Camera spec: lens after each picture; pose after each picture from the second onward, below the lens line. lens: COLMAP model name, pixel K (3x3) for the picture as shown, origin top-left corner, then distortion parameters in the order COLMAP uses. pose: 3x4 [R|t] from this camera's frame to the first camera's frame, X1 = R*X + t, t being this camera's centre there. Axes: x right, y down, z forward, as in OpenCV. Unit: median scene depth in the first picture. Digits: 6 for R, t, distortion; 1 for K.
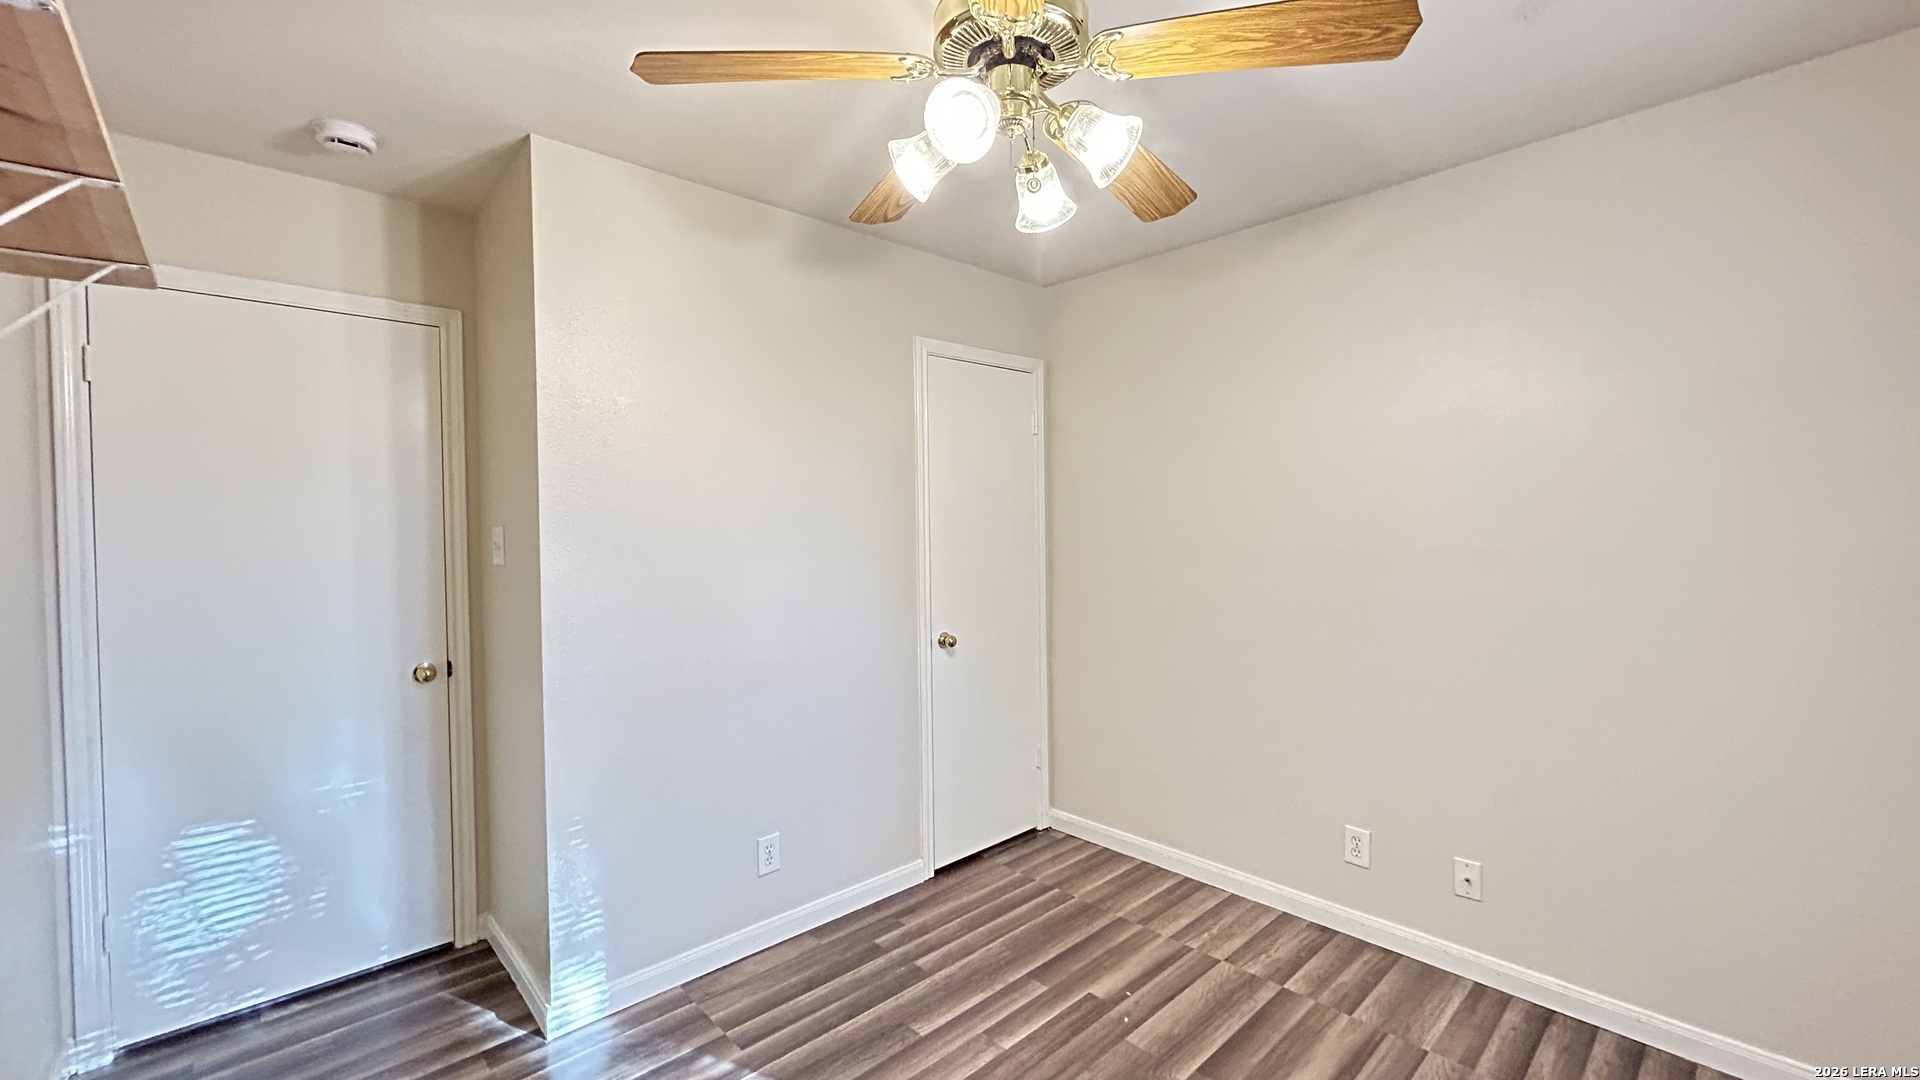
lens RADIAL K [[772.5, 0, 954.8], [0, 772.5, 539.9], [0, 0, 1]] dist [0.000444, -0.000169]
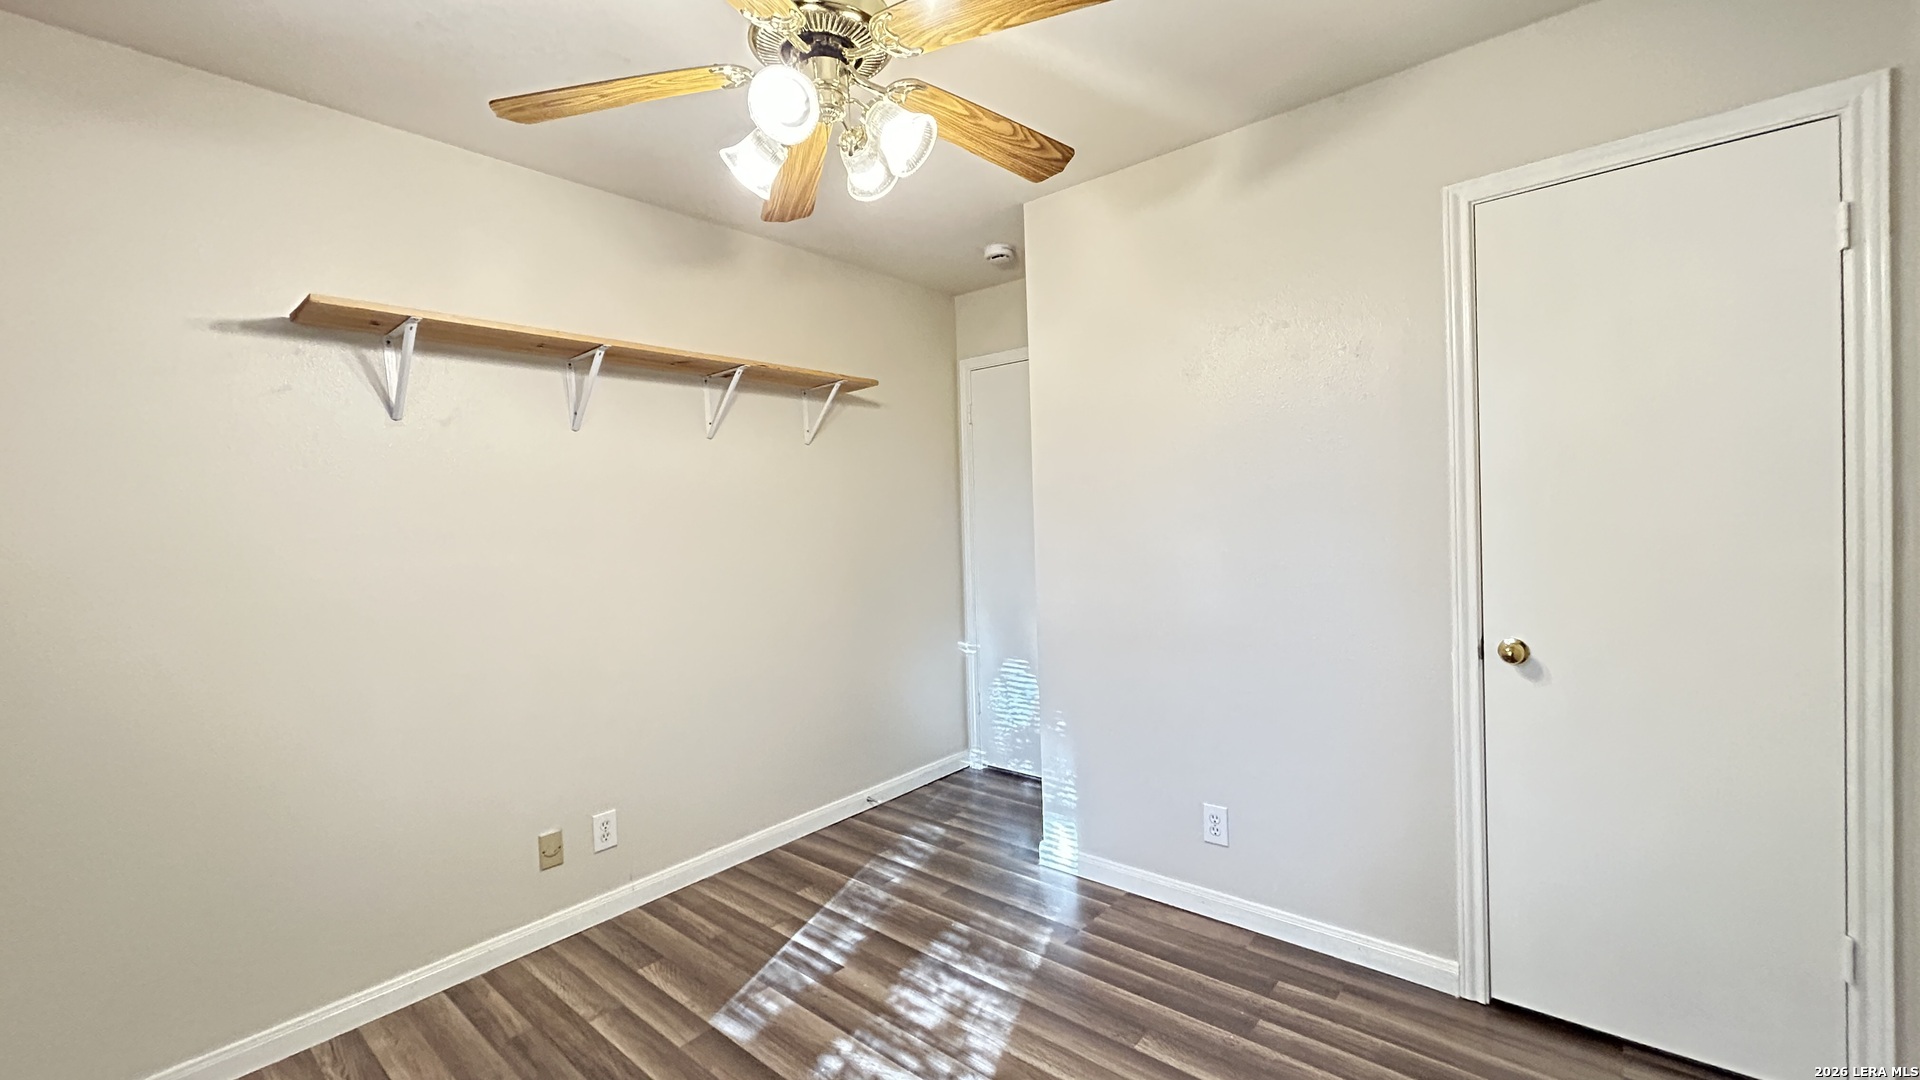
lens RADIAL K [[772.5, 0, 950.9], [0, 772.5, 531.2], [0, 0, 1]] dist [0.000444, -0.000169]
pose [[0.131322, 0.034982, -0.990722, 0.662749], [0.006177, 0.999329, 0.036105, 0.009758], [0.991321, -0.010861, 0.131018, 0.566706]]
